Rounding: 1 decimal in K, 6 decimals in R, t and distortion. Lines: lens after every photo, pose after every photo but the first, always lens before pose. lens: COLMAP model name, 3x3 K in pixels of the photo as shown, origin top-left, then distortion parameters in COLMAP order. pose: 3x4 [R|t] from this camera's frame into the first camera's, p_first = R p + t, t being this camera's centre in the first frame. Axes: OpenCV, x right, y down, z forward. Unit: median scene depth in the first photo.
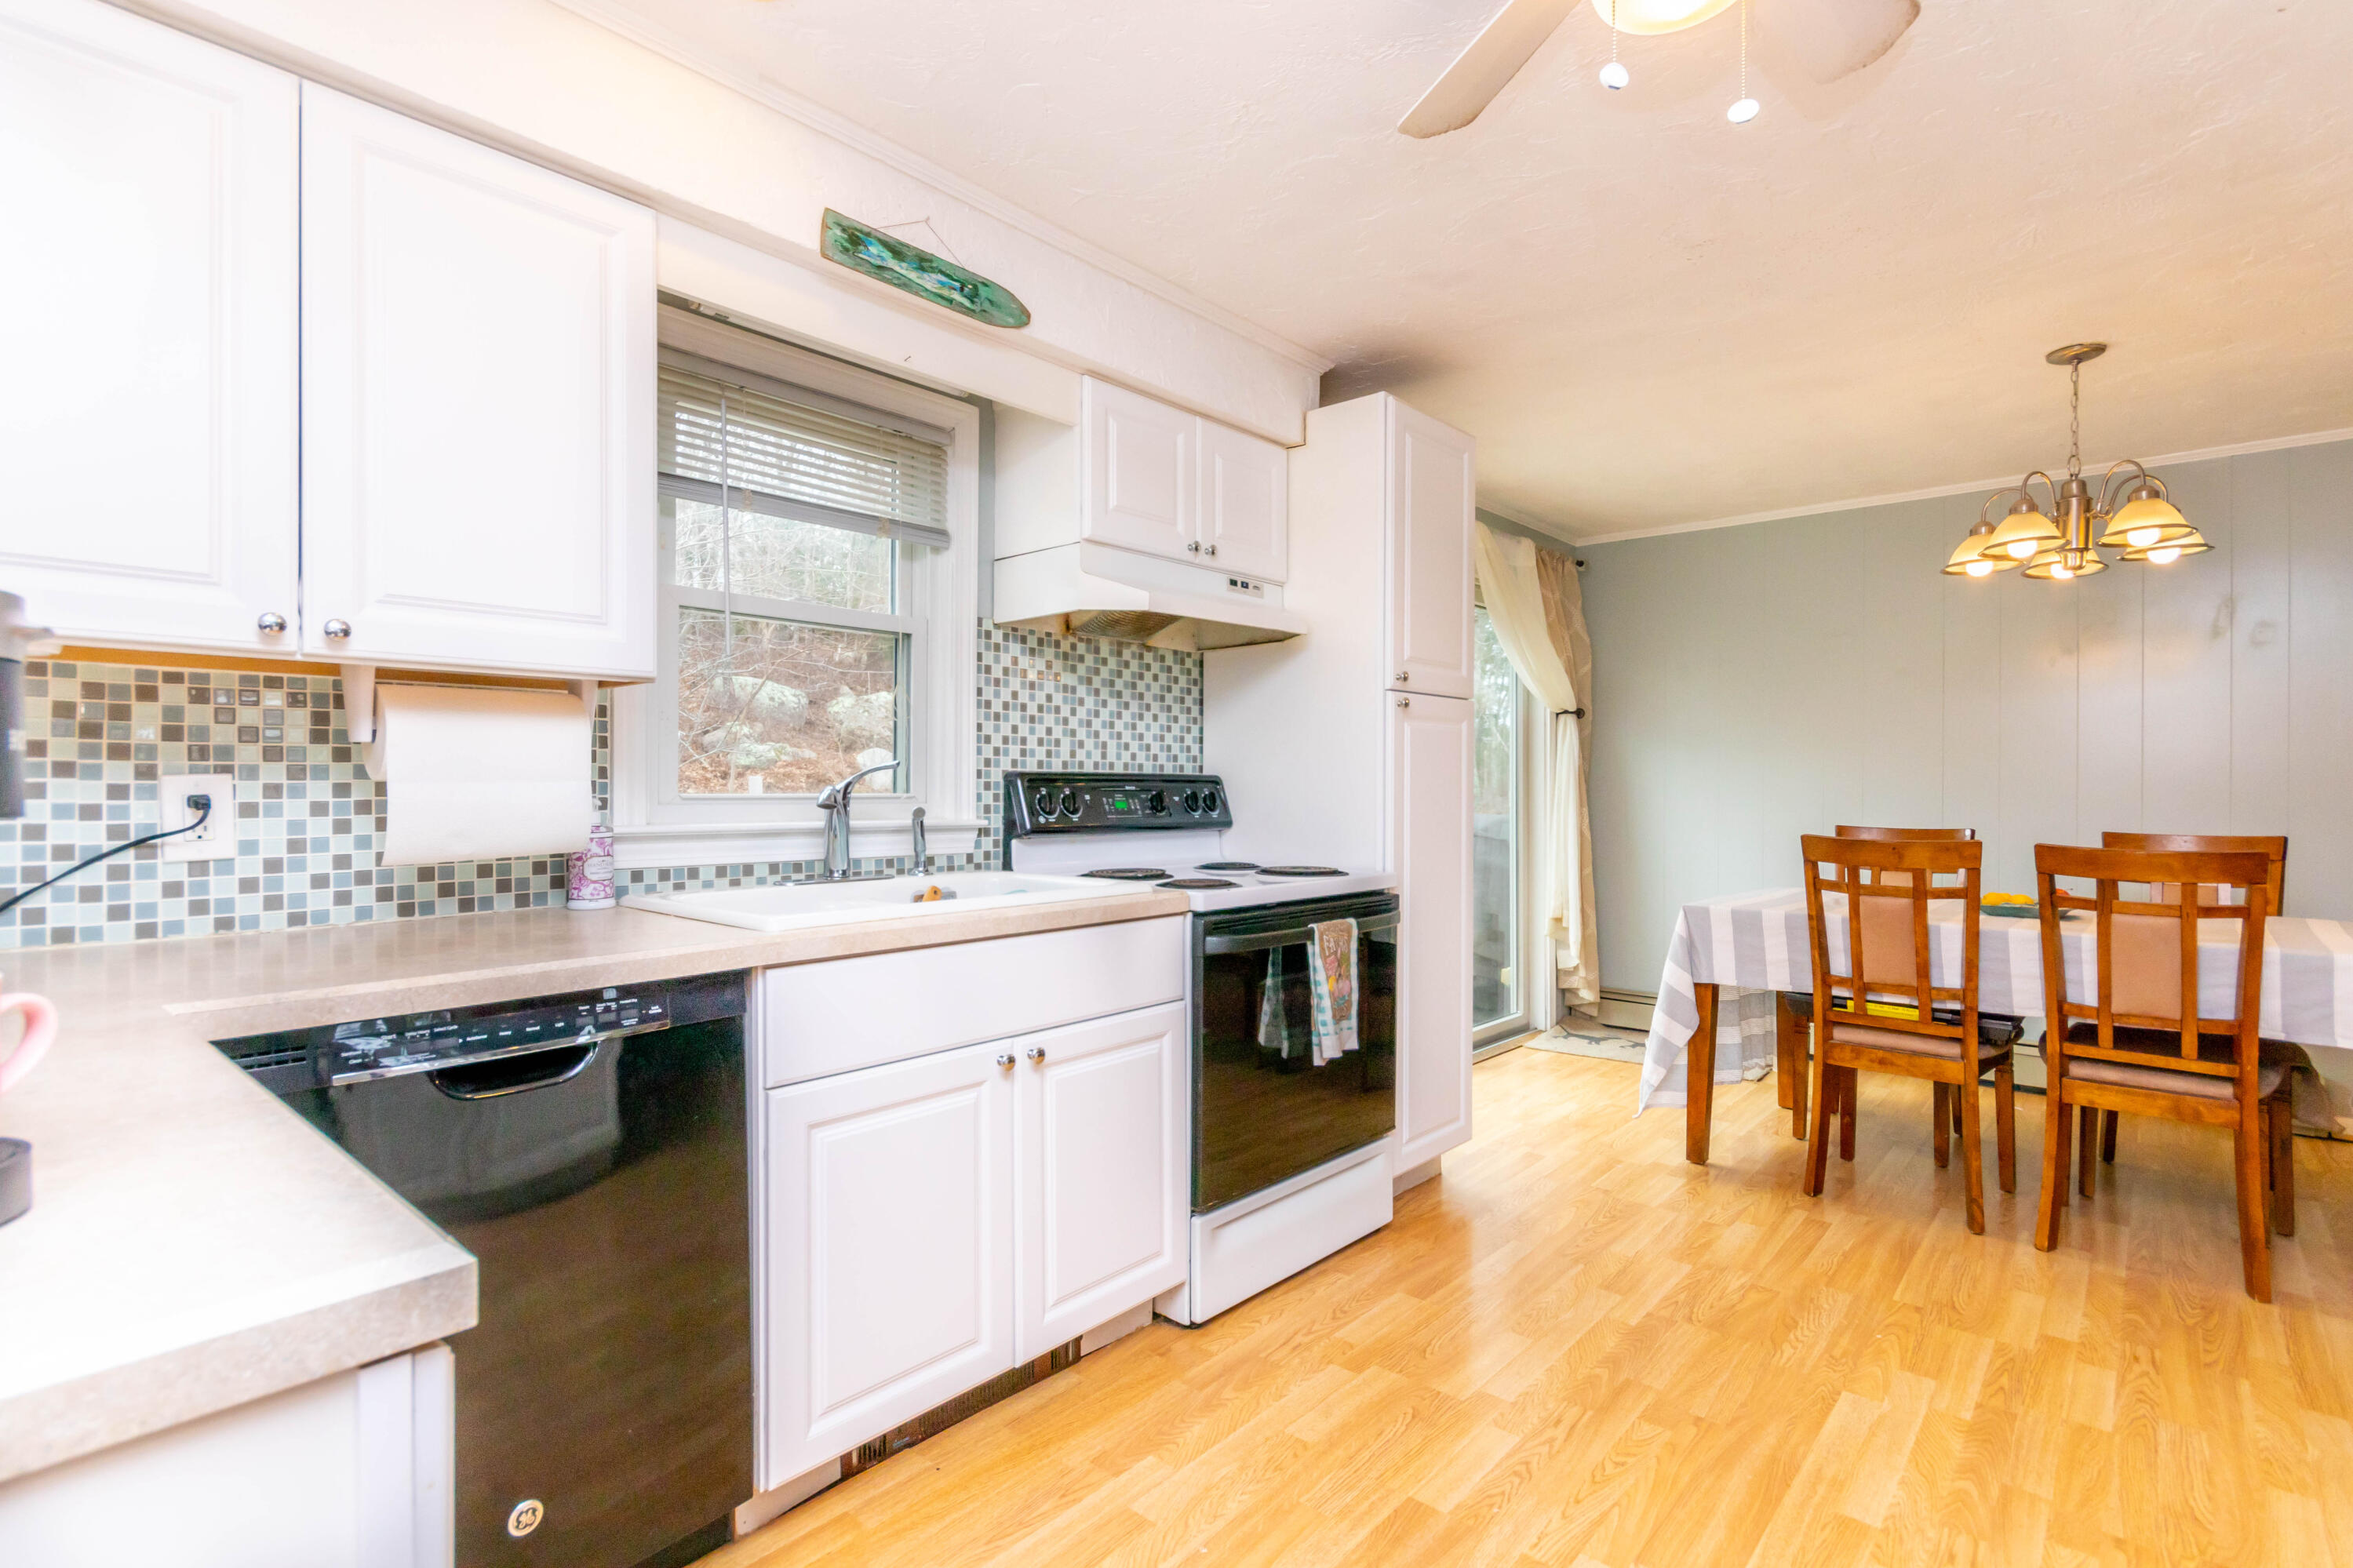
lens RADIAL K [[1111.1, 0, 1210.2], [0, 1111.1, 781.0], [0, 0, 1]] dist [-0.001269, 0.000052]
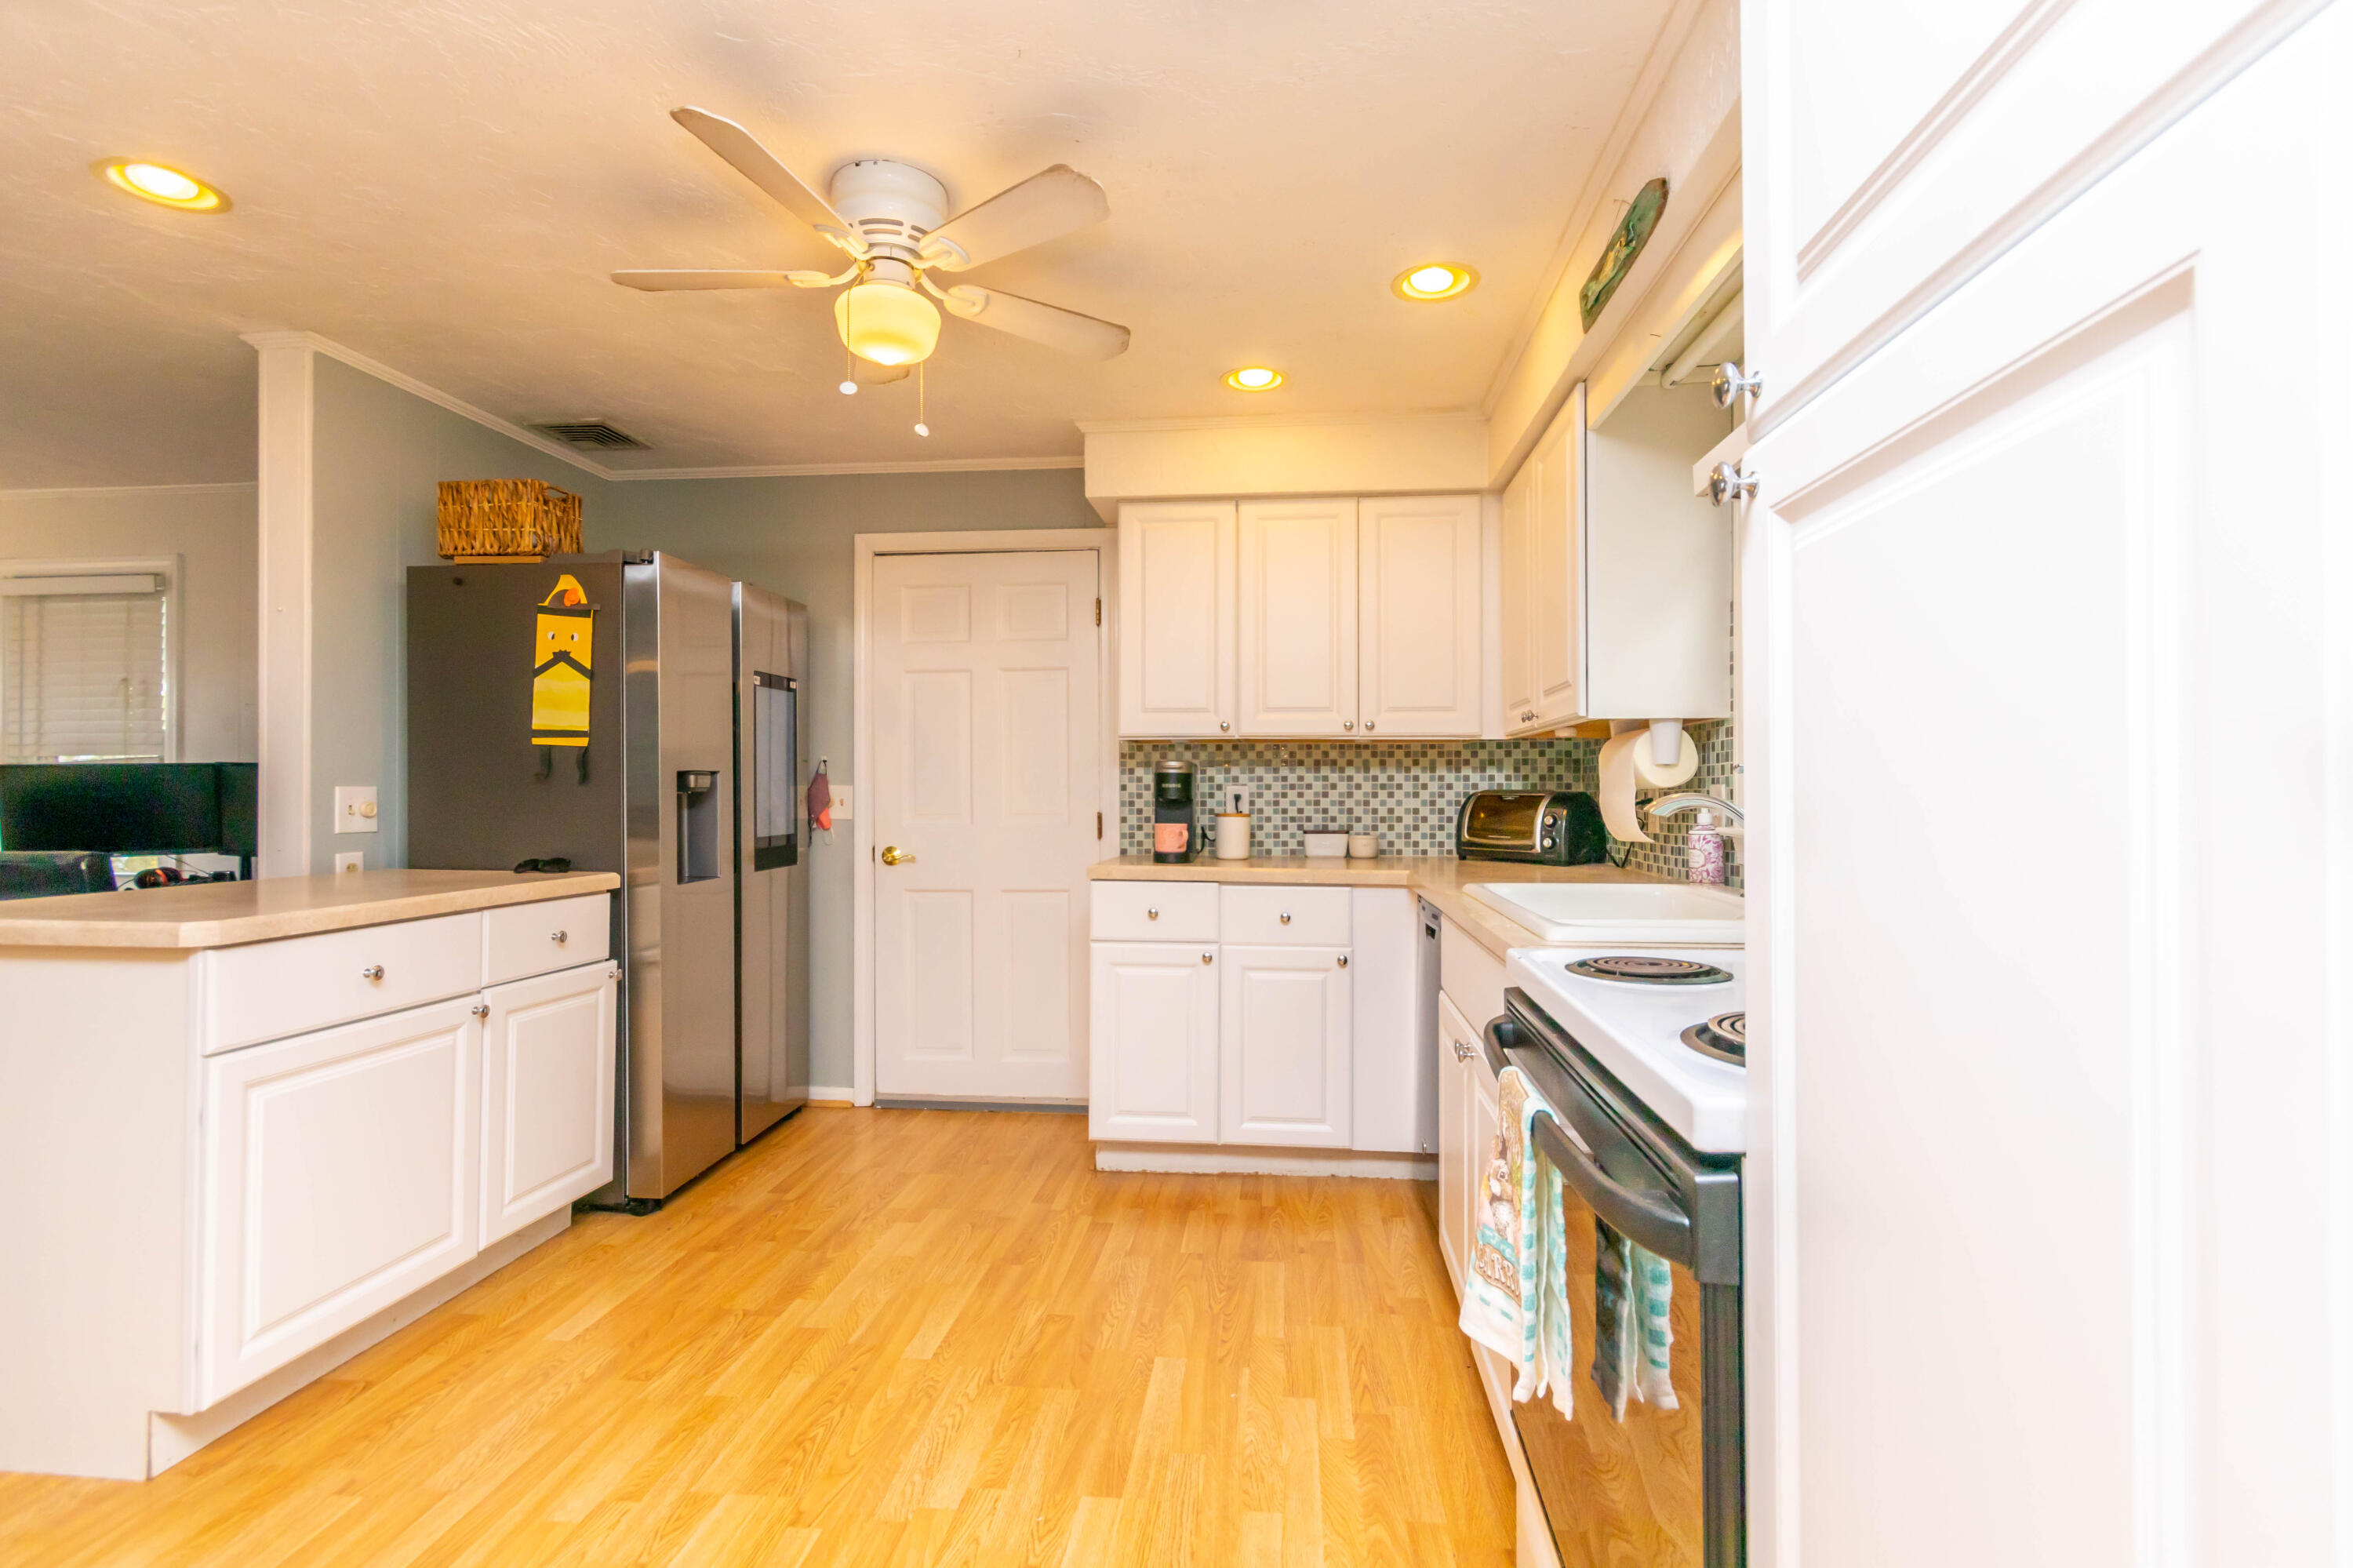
lens RADIAL K [[1082.1, 0, 1182.2], [0, 1082.1, 786.7], [0, 0, 1]] dist [0.002361, 0.000784]
pose [[-0.819957, 0.000248, -0.572424, 0.442275], [0.005695, 0.999954, -0.007726, 0.001839], [0.572396, -0.009595, -0.819921, 1.170461]]
